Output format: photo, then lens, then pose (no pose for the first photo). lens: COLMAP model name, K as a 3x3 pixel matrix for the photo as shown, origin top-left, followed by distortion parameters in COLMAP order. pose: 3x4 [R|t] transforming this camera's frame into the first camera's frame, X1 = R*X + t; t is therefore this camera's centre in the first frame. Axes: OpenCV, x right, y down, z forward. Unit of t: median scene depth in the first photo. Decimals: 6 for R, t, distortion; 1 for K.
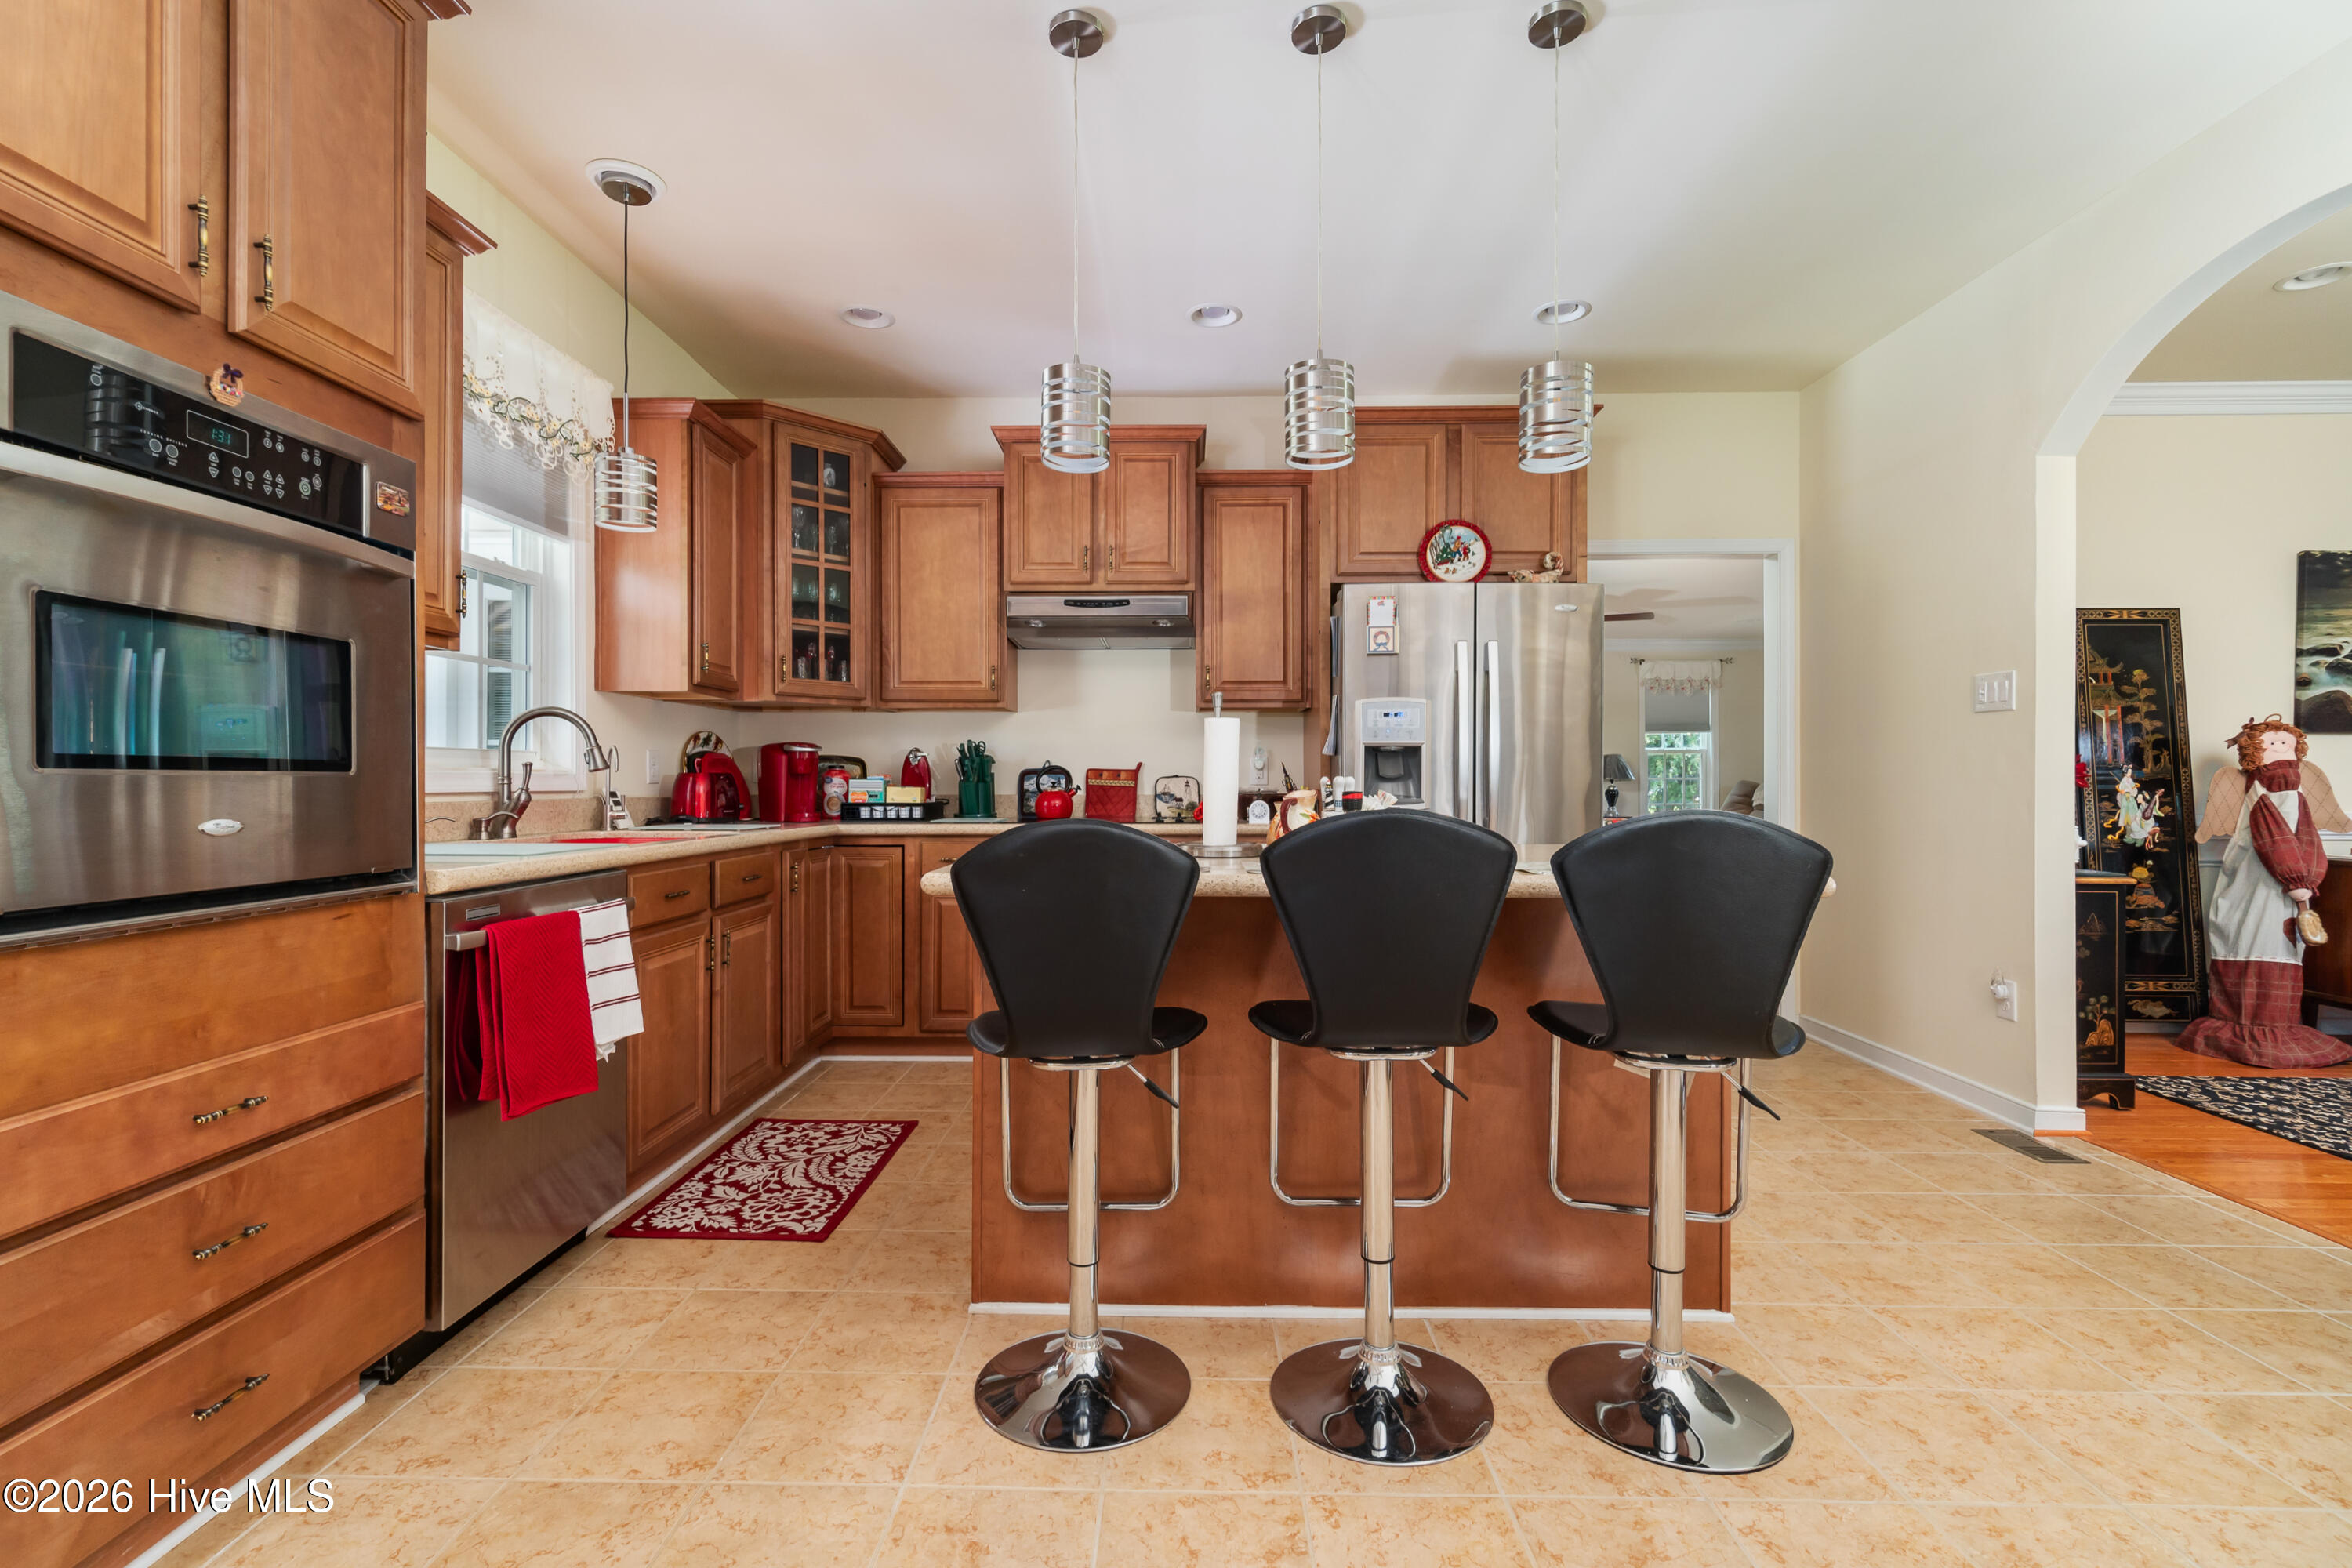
lens RADIAL K [[1053.2, 0, 1172.2], [0, 1053.2, 780.5], [0, 0, 1]] dist [0.001061, 0.000372]
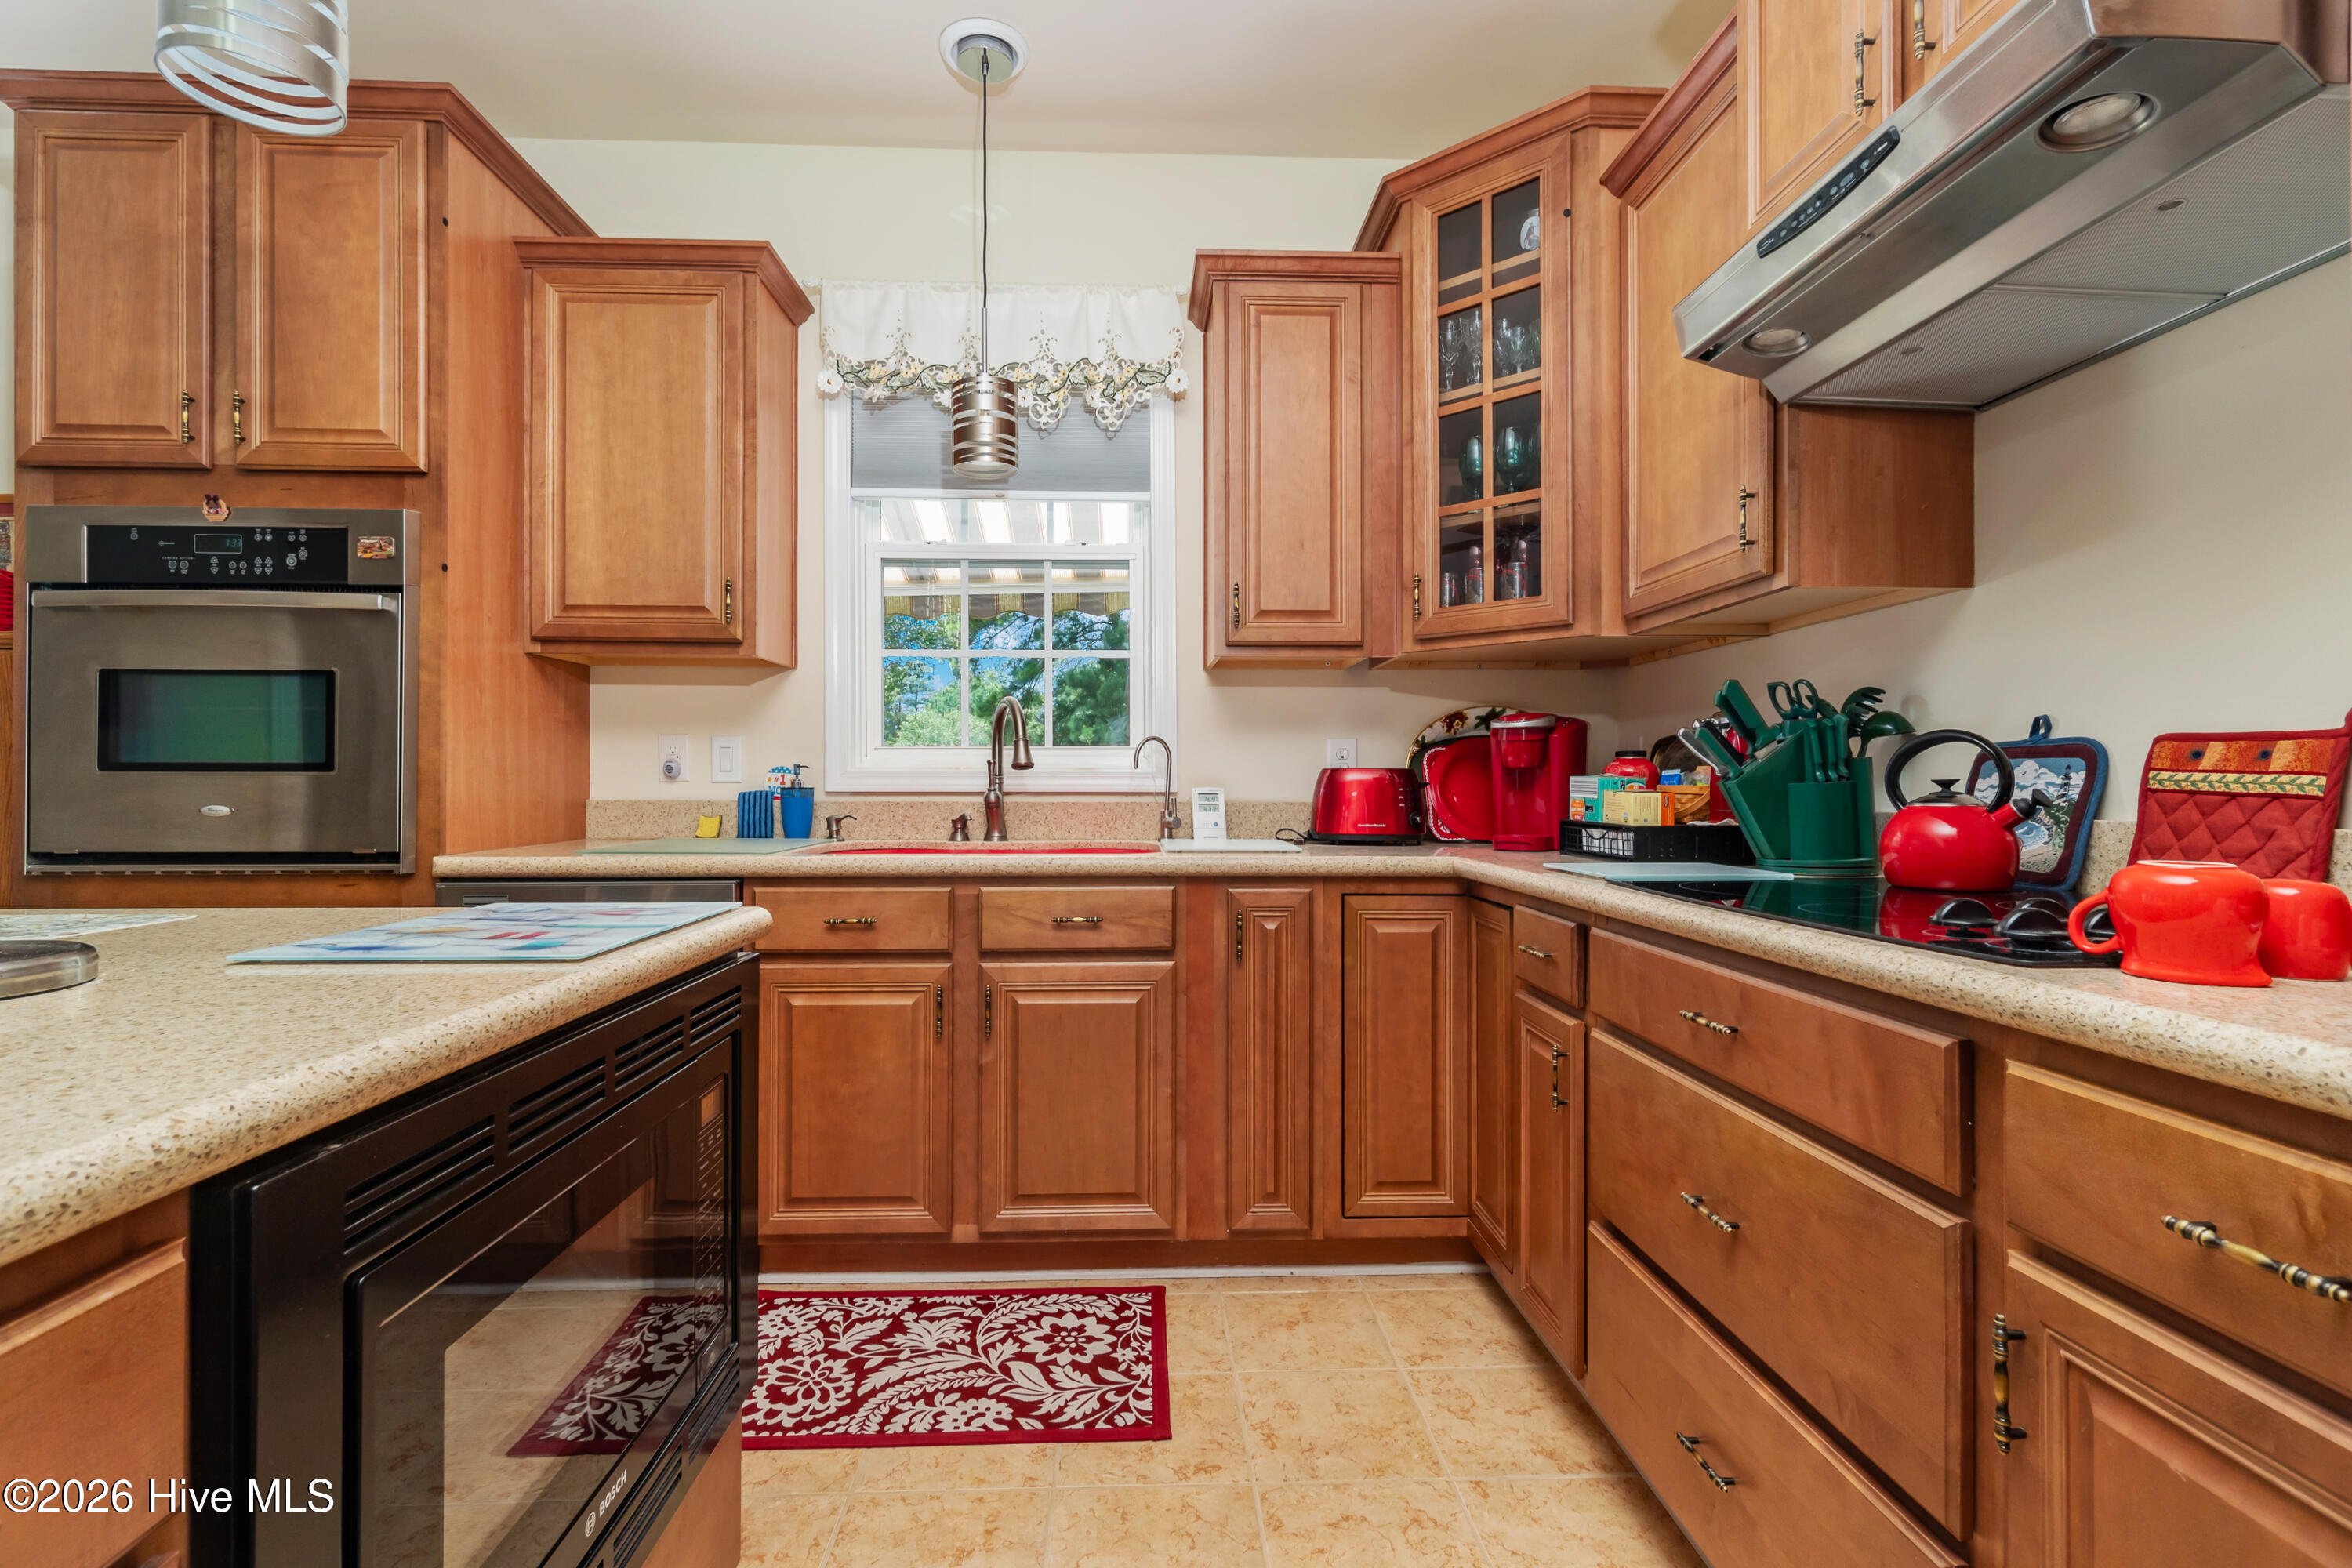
lens RADIAL K [[1064.1, 0, 1165.7], [0, 1064.1, 782.0], [0, 0, 1]] dist [0.000637, 0.000018]
pose [[0.054625, -0.002275, -0.998504, 0.239021], [0.000359, 0.999997, -0.002259, 0.003050], [0.998507, -0.000235, 0.054626, 0.823930]]
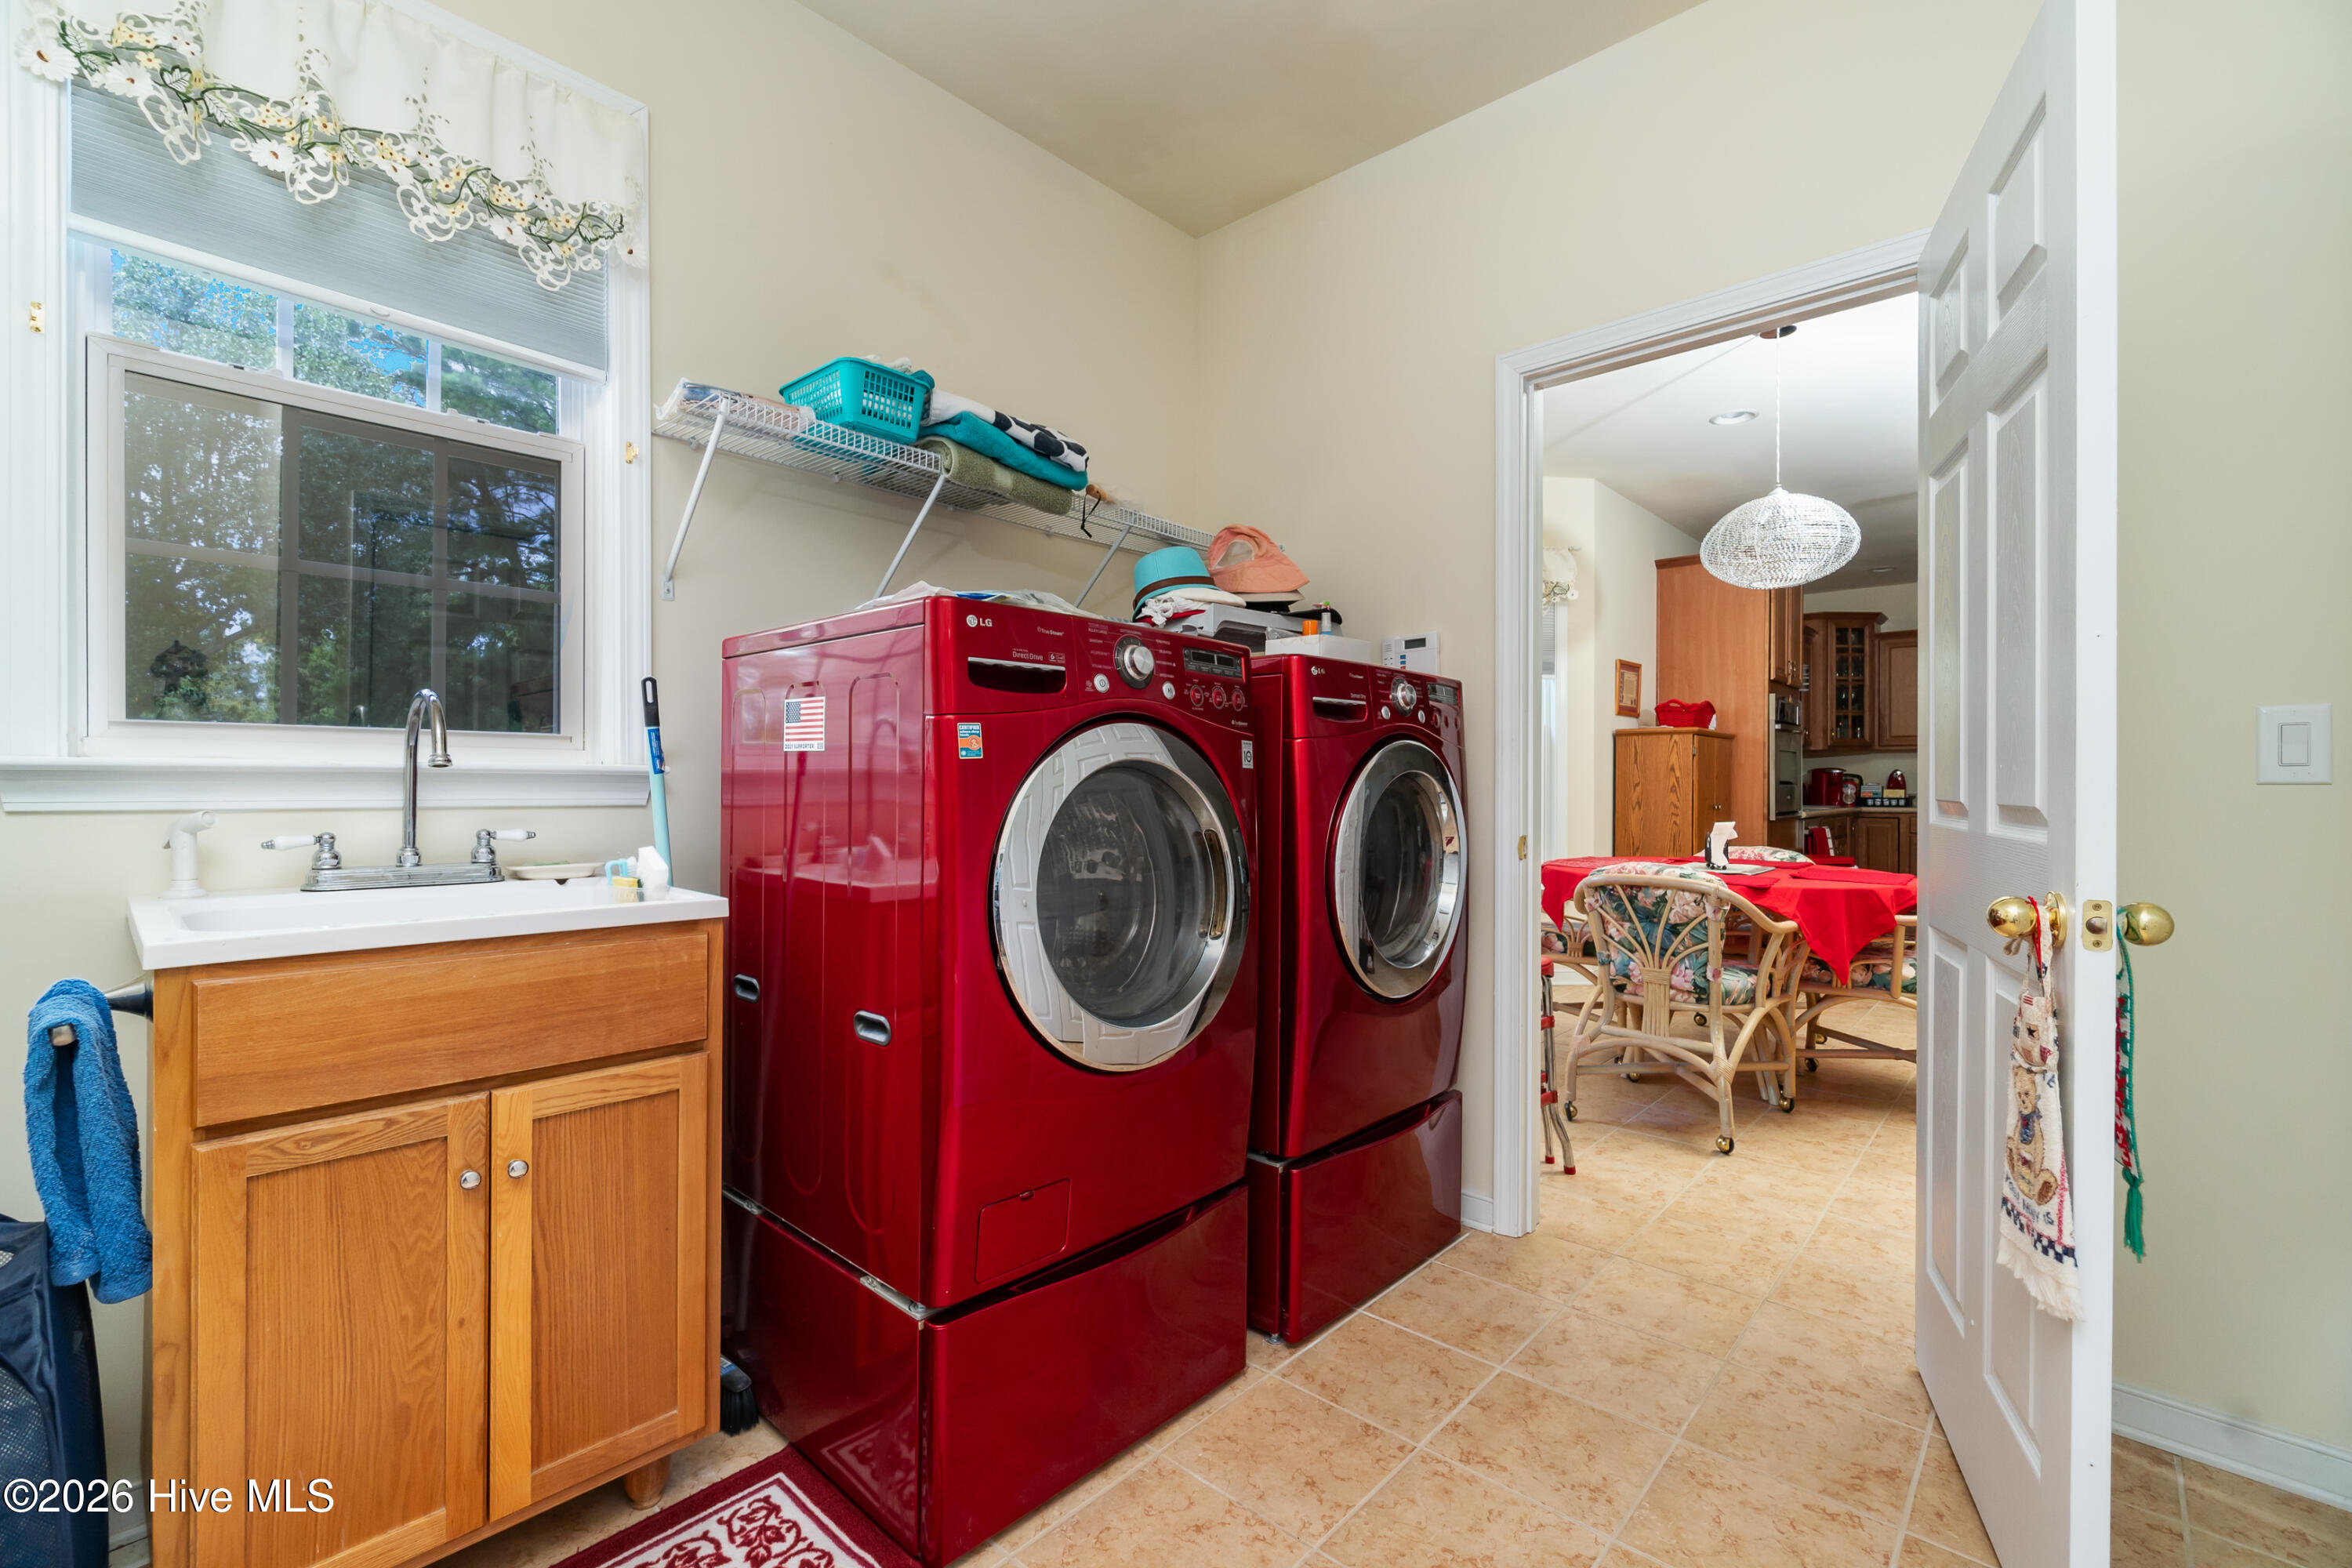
lens RADIAL K [[1035.3, 0, 1176.0], [0, 1035.3, 784.0], [0, 0, 1]] dist [-0.002511, 0.000151]
pose [[0.748369, -0.001205, -0.663281, 0.026546], [0.001756, 0.999998, 0.000165, -0.006847], [0.663280, -0.001288, 0.748370, -1.461522]]
